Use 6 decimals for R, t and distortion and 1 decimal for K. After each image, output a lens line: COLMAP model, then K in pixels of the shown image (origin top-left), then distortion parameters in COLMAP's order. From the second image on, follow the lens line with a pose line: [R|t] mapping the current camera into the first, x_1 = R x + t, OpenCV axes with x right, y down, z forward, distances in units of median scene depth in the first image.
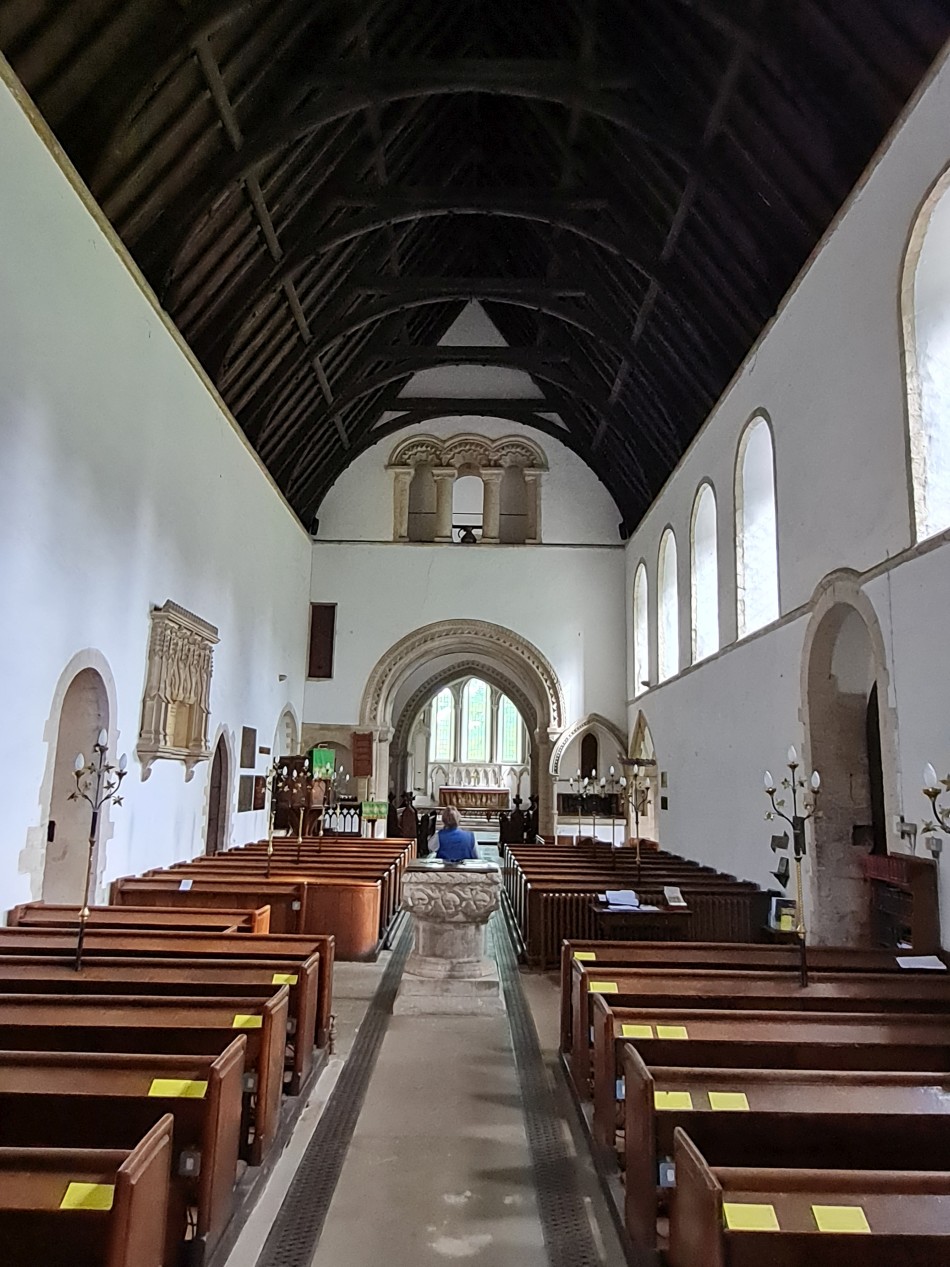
lens RADIAL K [[900.4, 0, 473.2], [0, 900.4, 625.3], [0, 0, 1]] dist [0.006110, 0.000165]
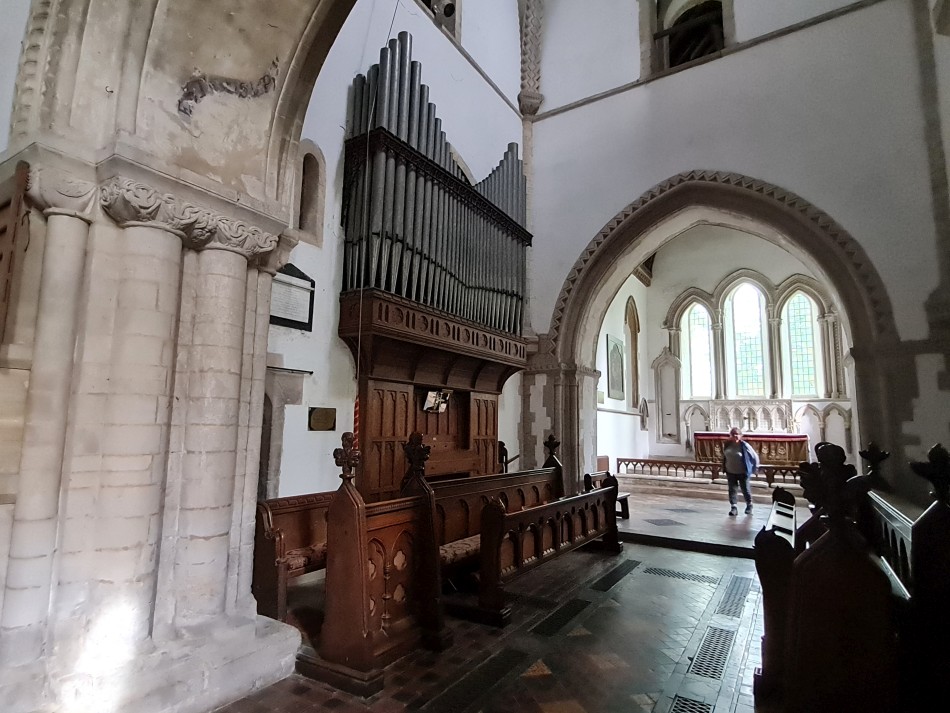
lens RADIAL K [[517.0, 0, 467.5], [0, 517.0, 360.0], [0, 0, 1]] dist [0.008588, 0.000457]
pose [[0.854996, -0.075678, -0.513083, 0.047017], [0.091670, 0.995772, 0.005884, 0.180986], [0.510469, -0.052065, 0.858319, 0.970933]]
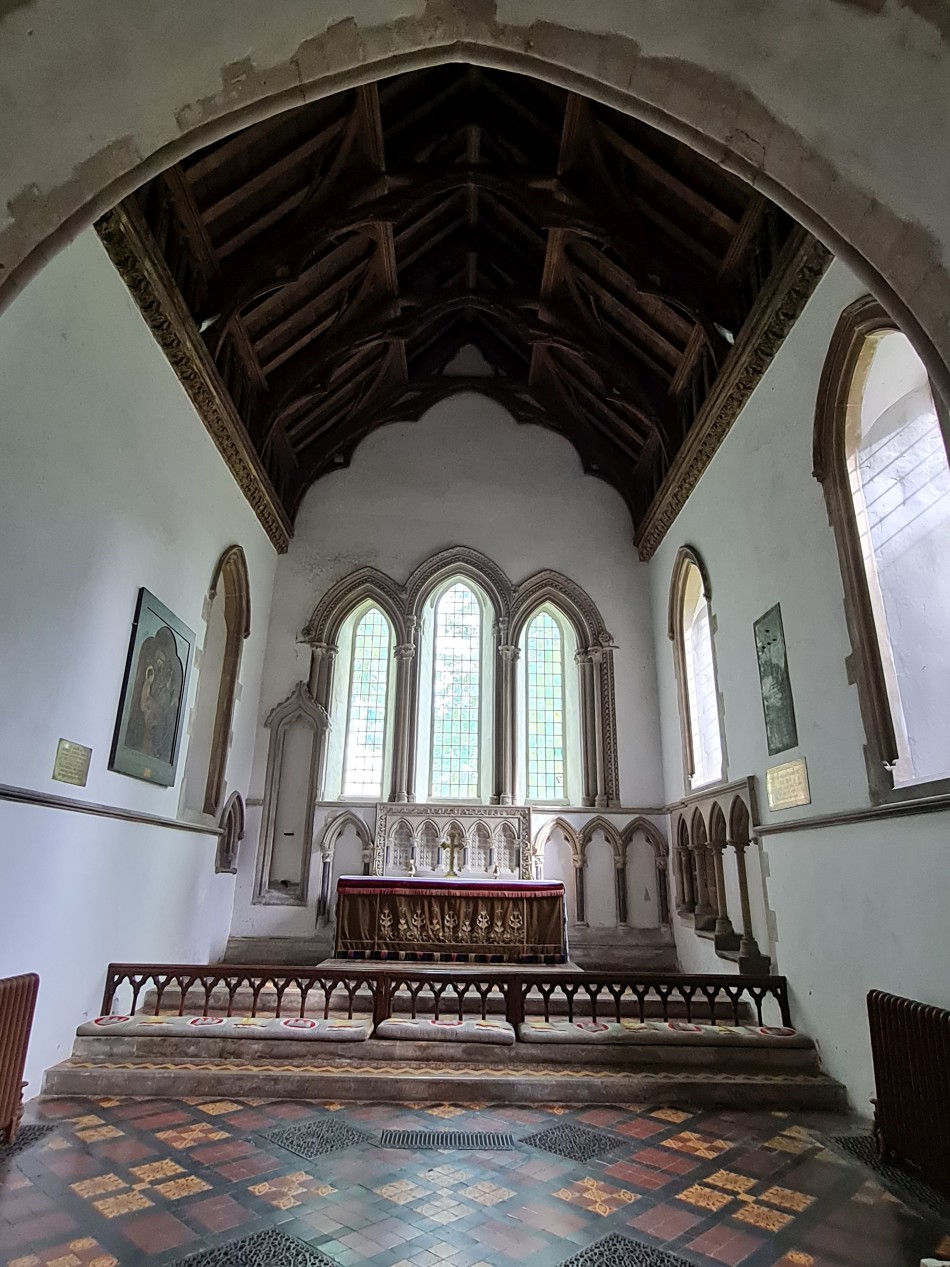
lens RADIAL K [[729.9, 0, 466.4], [0, 729.9, 630.9], [0, 0, 1]] dist [0.003118, -0.005355]
pose [[0.999390, 0.007780, 0.034056, -0.004856], [-0.002670, 0.989042, -0.147612, 0.237526], [-0.034832, 0.147431, 0.988459, 1.319338]]
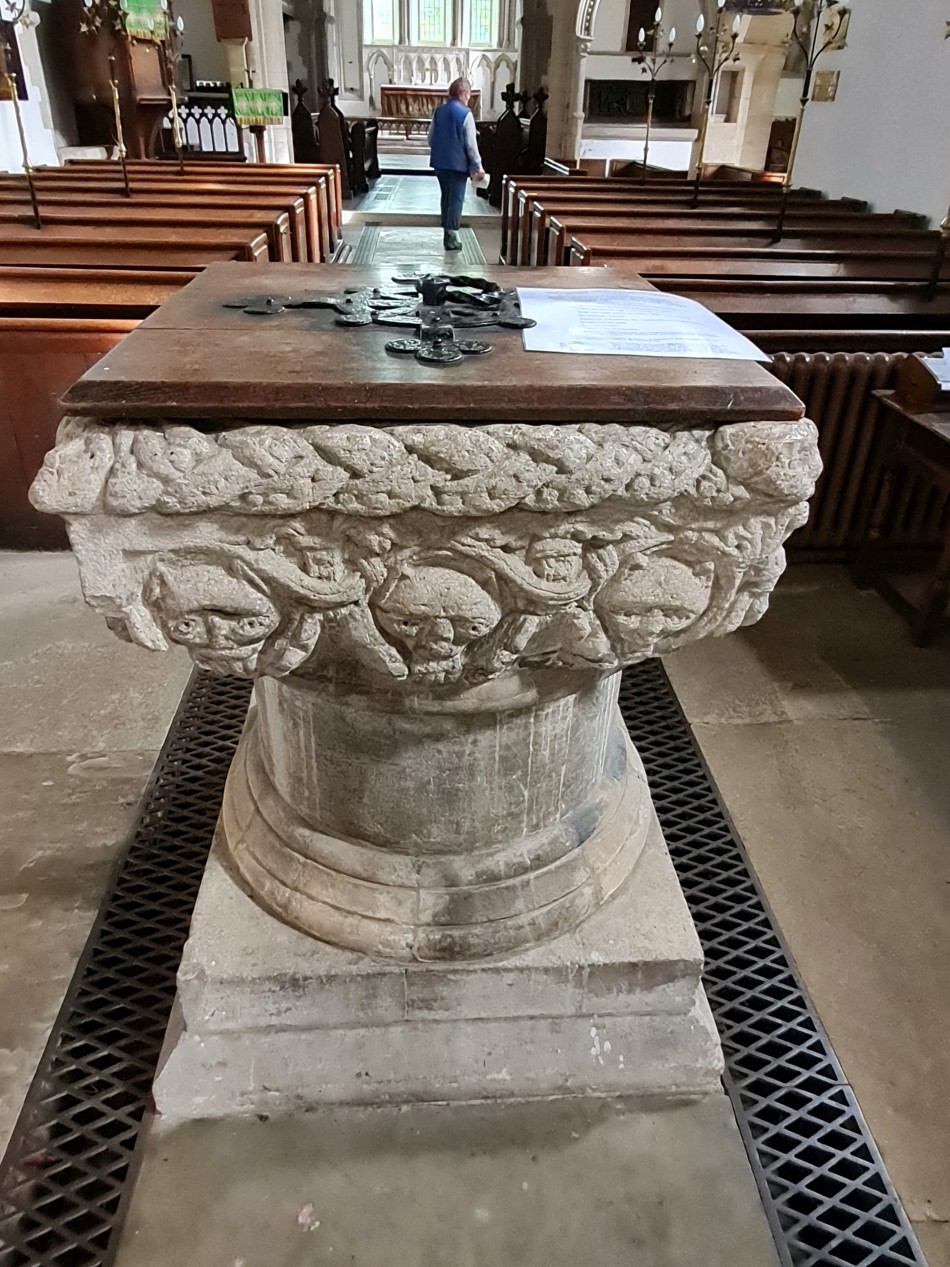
lens RADIAL K [[900.4, 0, 478.0], [0, 900.4, 626.1], [0, 0, 1]] dist [0.006110, 0.000165]
pose [[0.998589, -0.025046, 0.046834, -0.009836], [-0.011164, 0.763145, 0.646131, 0.083329], [-0.051924, -0.645742, 0.761788, 0.344181]]
